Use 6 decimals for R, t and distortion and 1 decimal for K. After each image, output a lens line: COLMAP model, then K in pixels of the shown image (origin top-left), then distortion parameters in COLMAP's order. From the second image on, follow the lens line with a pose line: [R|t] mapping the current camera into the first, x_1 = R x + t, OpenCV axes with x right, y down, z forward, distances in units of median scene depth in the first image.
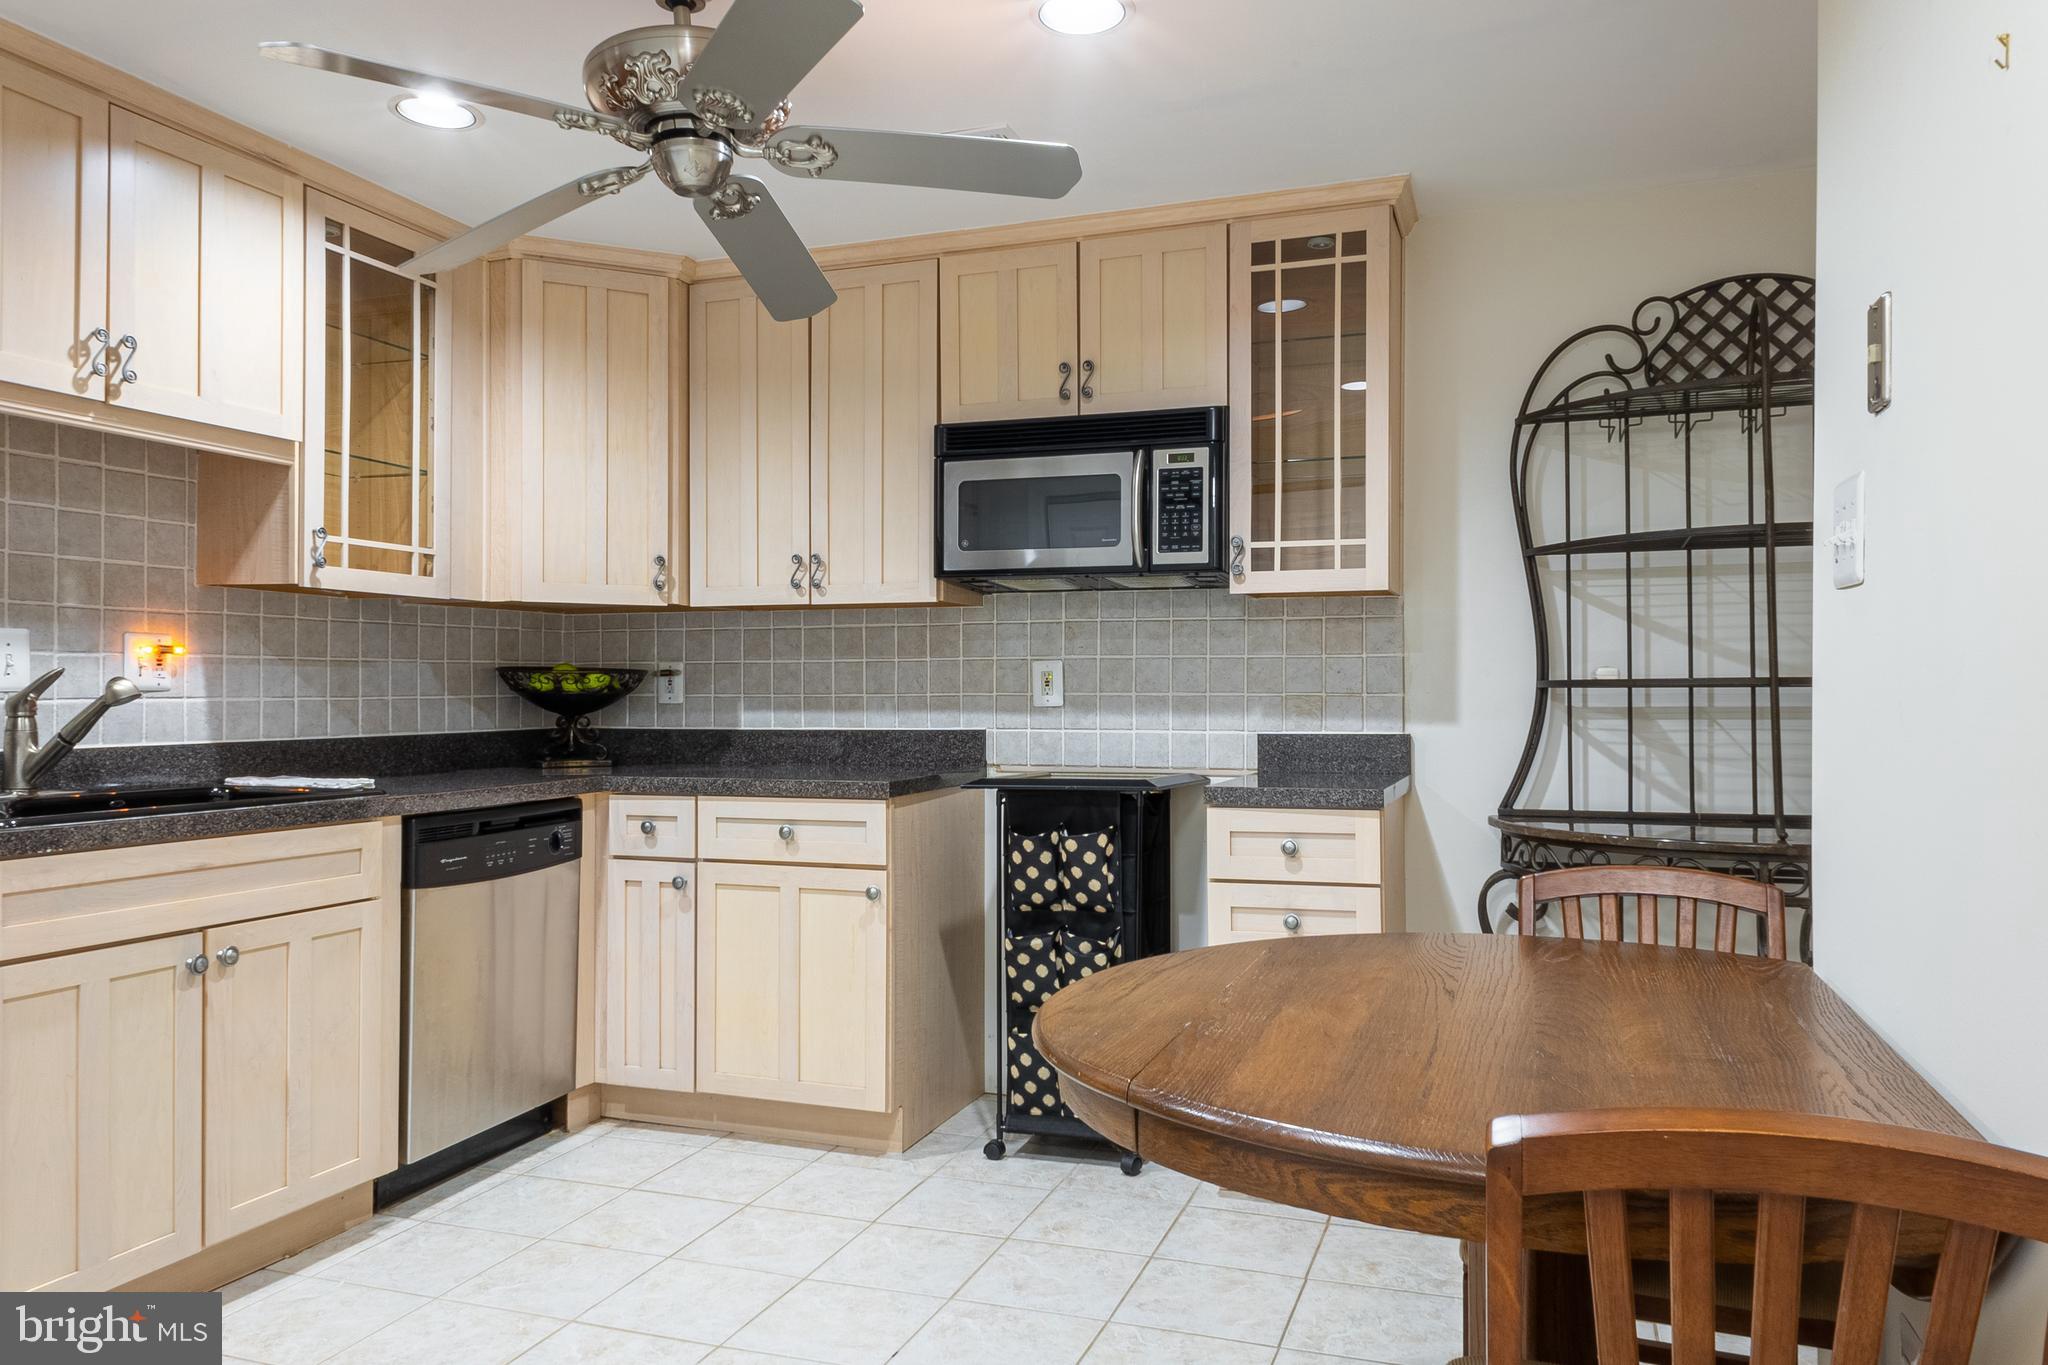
lens RADIAL K [[1463.7, 0, 1024.5], [0, 1463.7, 685.9], [0, 0, 1]] dist [0.049521, -0.042754]
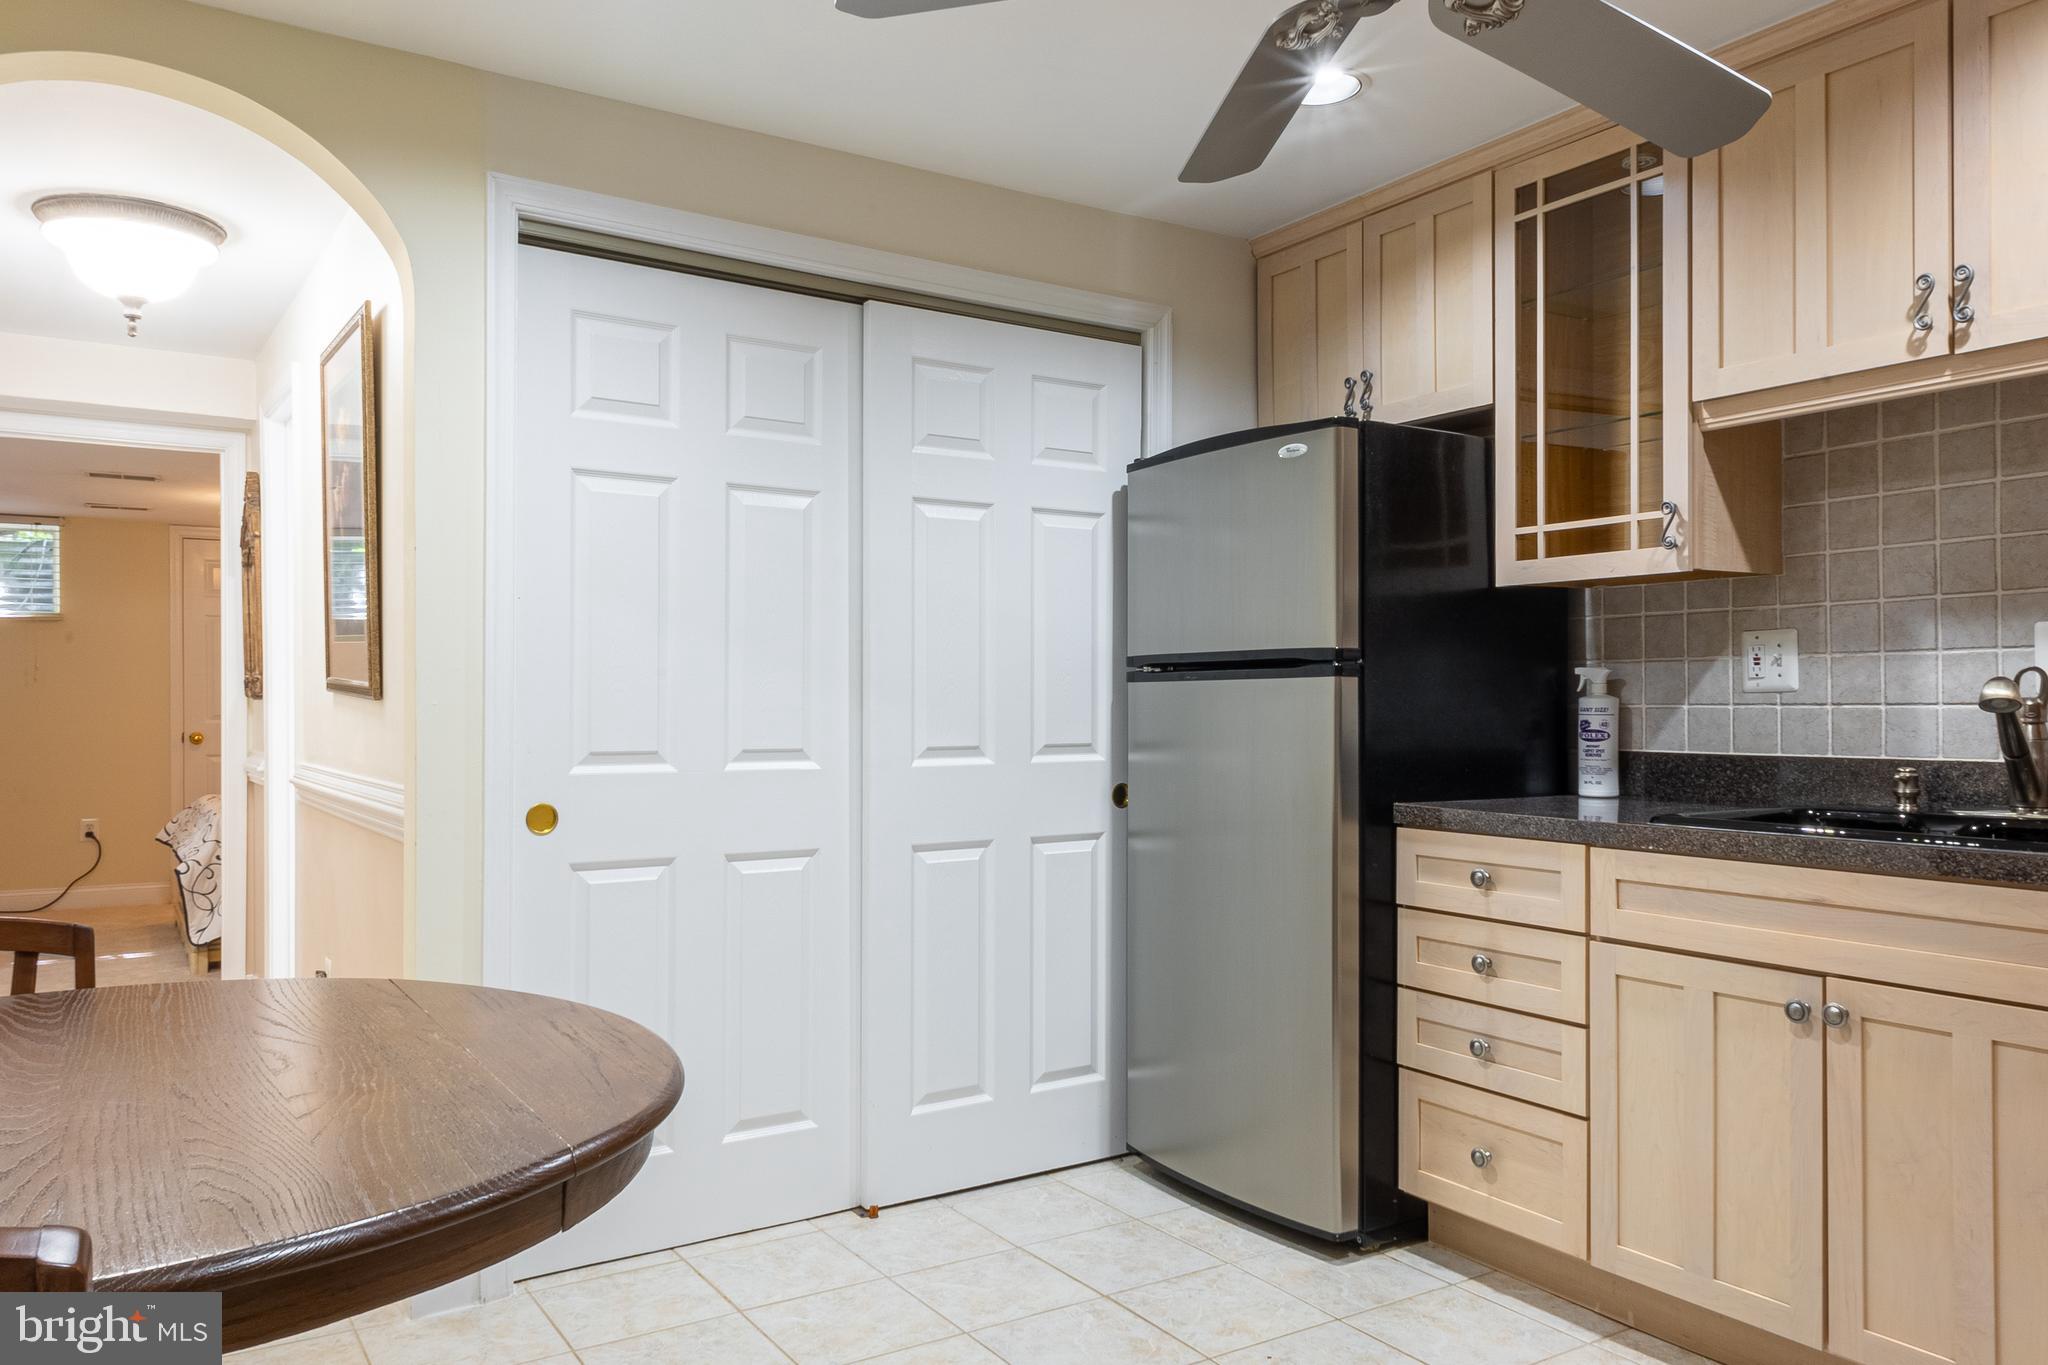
lens RADIAL K [[1463.7, 0, 1024.5], [0, 1463.7, 703.9], [0, 0, 1]] dist [0.049521, -0.042754]
pose [[-0.621637, 0.003825, -0.783296, 0.330458], [0.008239, 0.999965, -0.001656, 0.005154], [0.783262, -0.007483, -0.621646, 0.978267]]
